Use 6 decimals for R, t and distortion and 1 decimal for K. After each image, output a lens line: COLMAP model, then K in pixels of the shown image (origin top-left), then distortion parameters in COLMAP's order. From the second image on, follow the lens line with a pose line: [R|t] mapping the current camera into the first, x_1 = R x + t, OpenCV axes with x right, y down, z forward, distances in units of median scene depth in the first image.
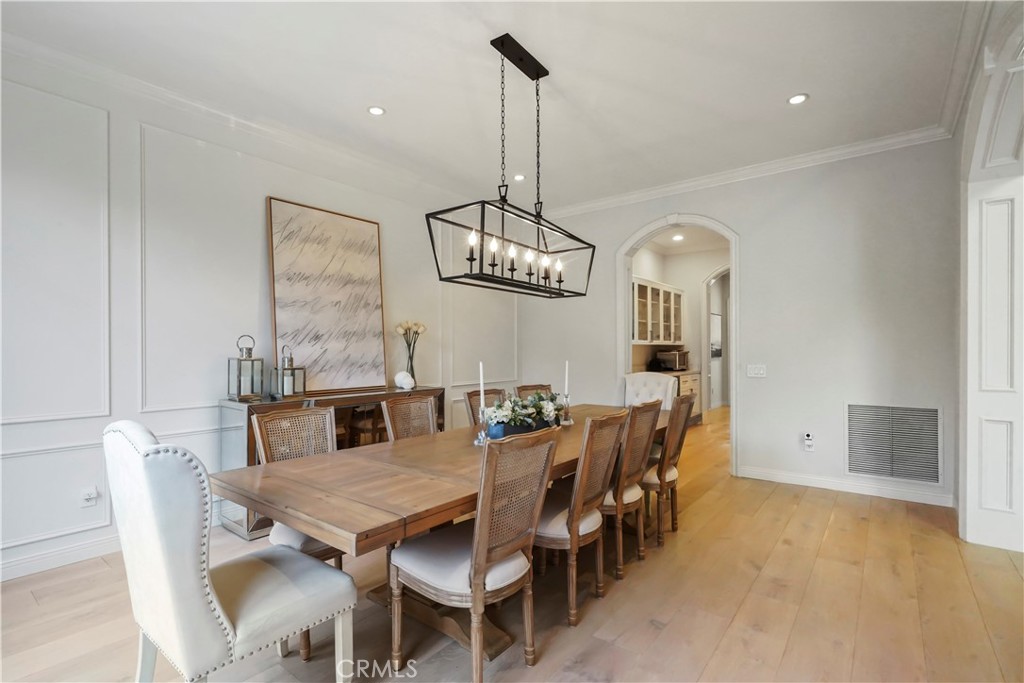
lens RADIAL K [[486.1, 0, 505.1], [0, 486.1, 348.2], [0, 0, 1]] dist [-0.002767, 0.003892]
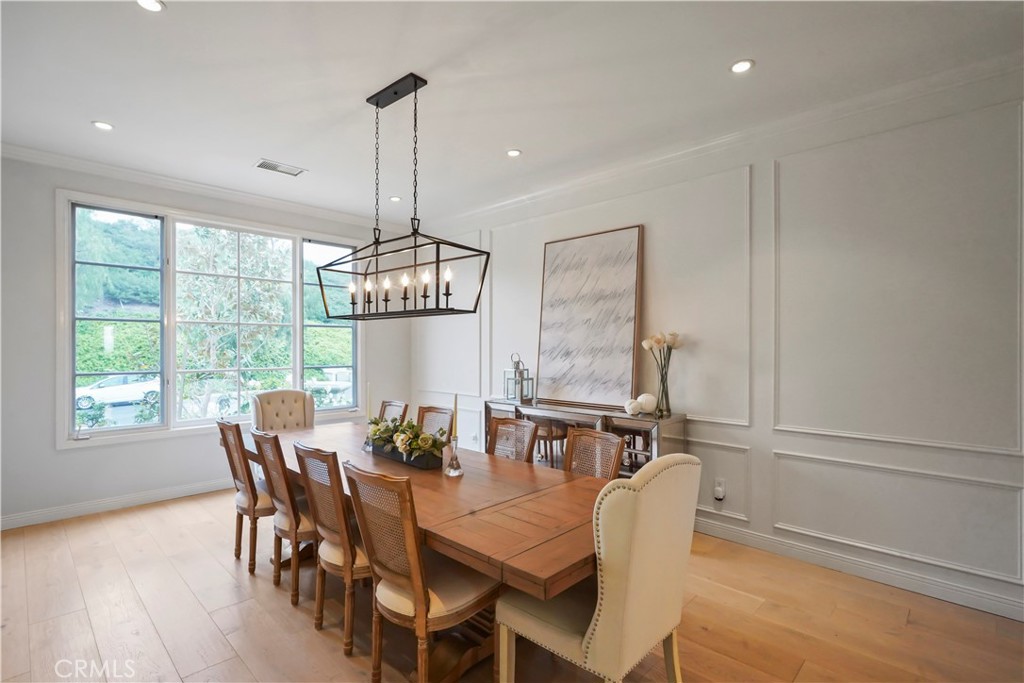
lens RADIAL K [[486.1, 0, 510.3], [0, 486.1, 340.7], [0, 0, 1]] dist [-0.002767, 0.003892]
pose [[-0.104216, 0.000124, -0.994555, 0.737944], [0.005566, 0.999984, -0.000459, -0.051571], [0.994539, -0.005584, -0.104215, 0.968164]]
